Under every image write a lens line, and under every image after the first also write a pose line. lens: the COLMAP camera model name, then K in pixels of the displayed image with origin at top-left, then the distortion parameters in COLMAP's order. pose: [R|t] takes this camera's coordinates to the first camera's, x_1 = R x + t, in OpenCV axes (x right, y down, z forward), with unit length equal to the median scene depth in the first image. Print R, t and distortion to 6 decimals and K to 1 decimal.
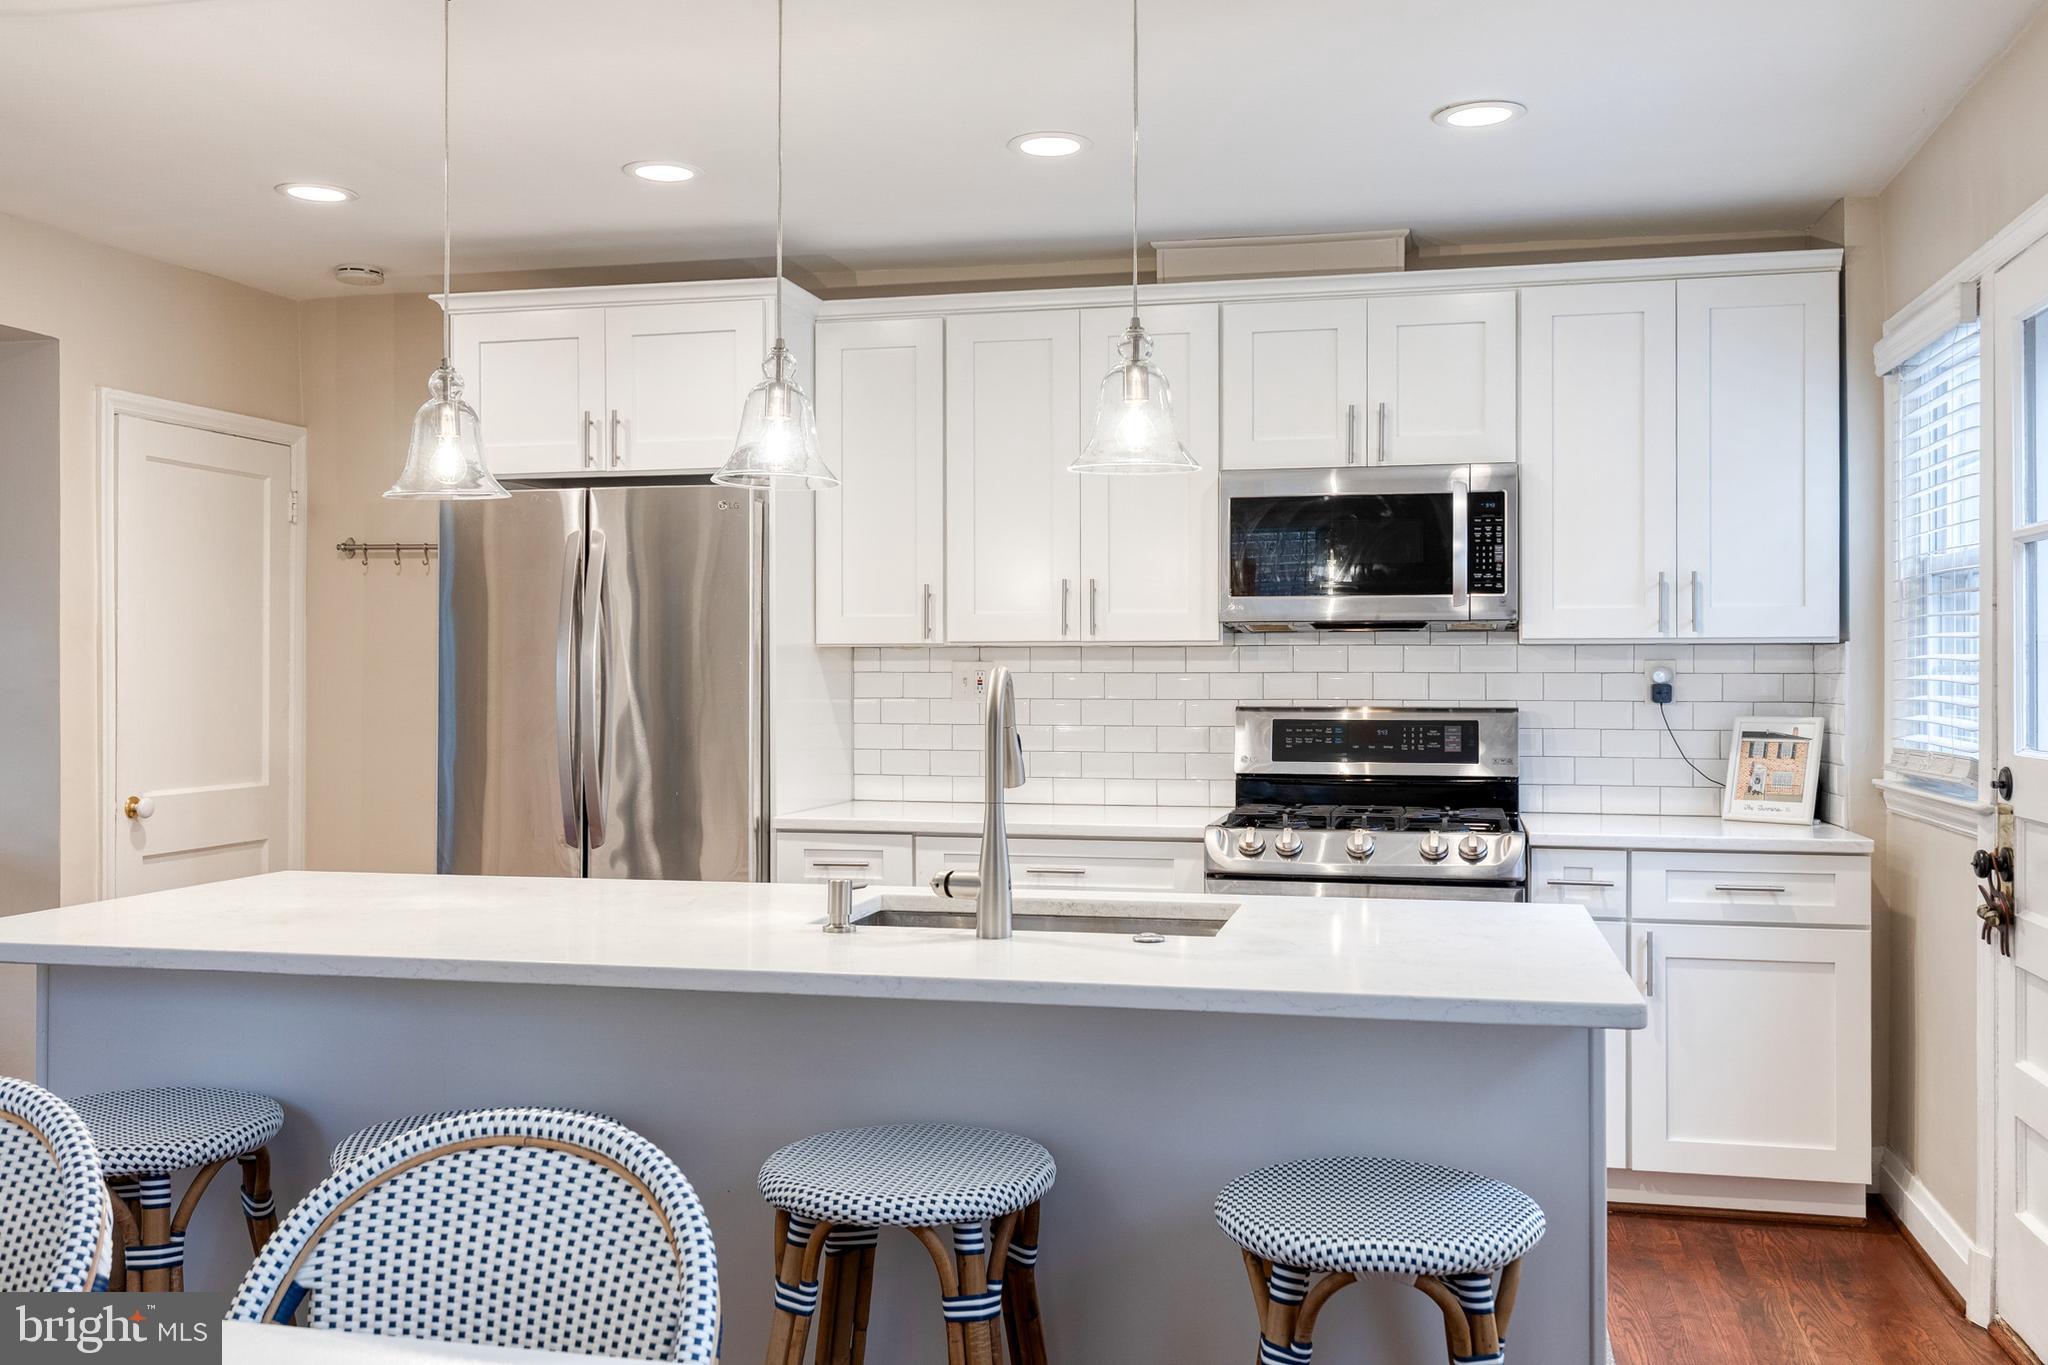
lens RADIAL K [[1738.6, 0, 1041.2], [0, 1738.6, 670.0], [0, 0, 1]] dist [0.007009, 0.006169]
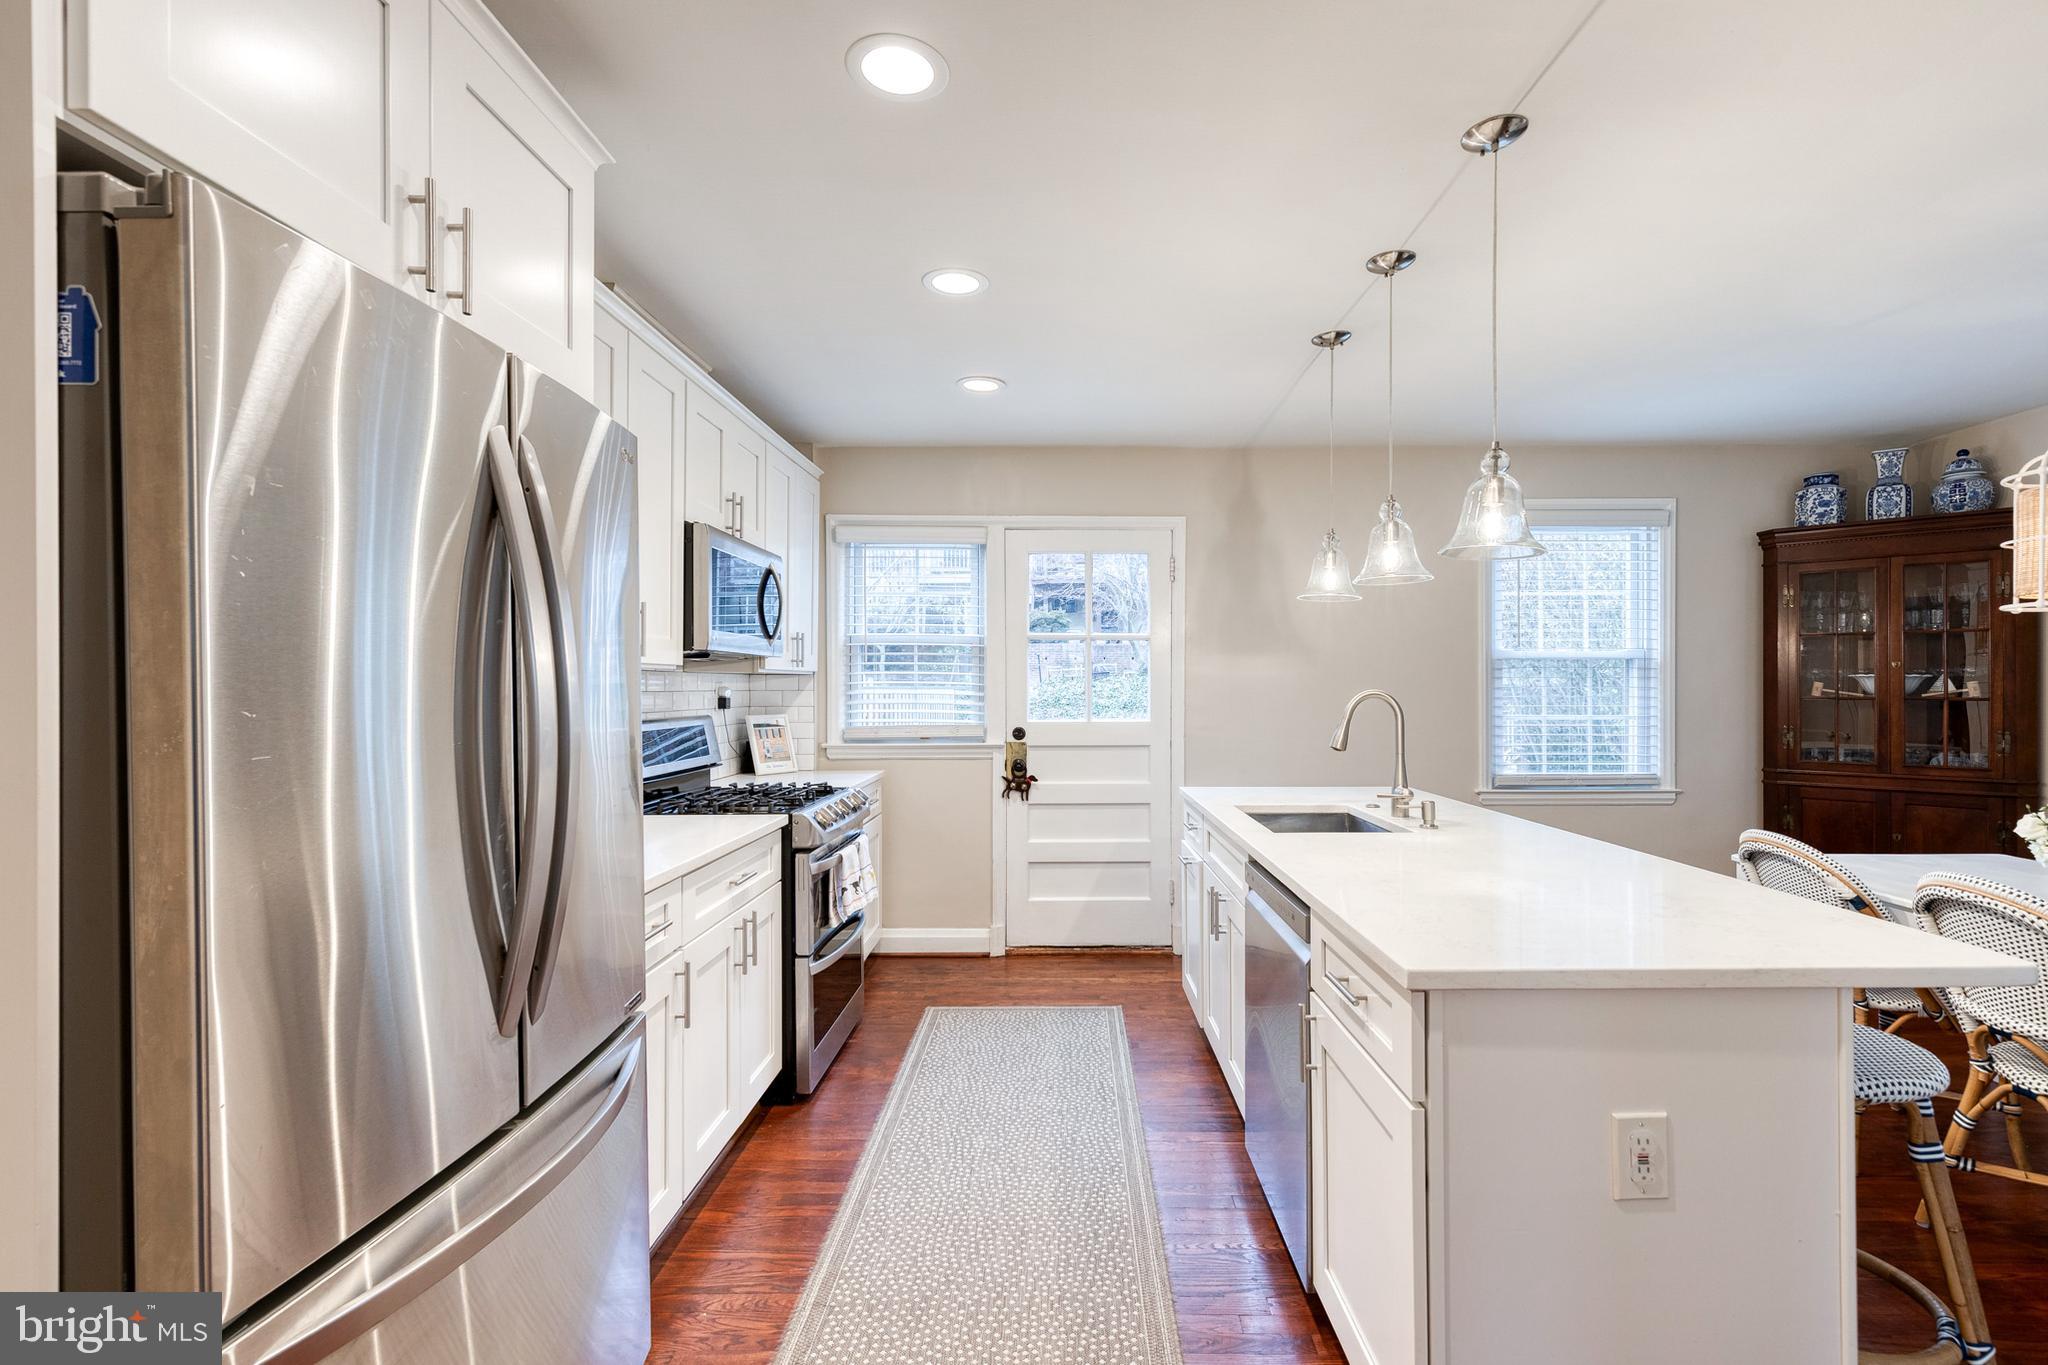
lens RADIAL K [[912.4, 0, 1025.1], [0, 912.4, 684.3], [0, 0, 1]] dist [0.009960, -0.001934]
pose [[-0.196440, 0.001706, 0.980514, -0.571365], [-0.000384, 0.999998, -0.001816, -0.003201], [-0.980516, -0.000733, -0.196439, 0.947342]]
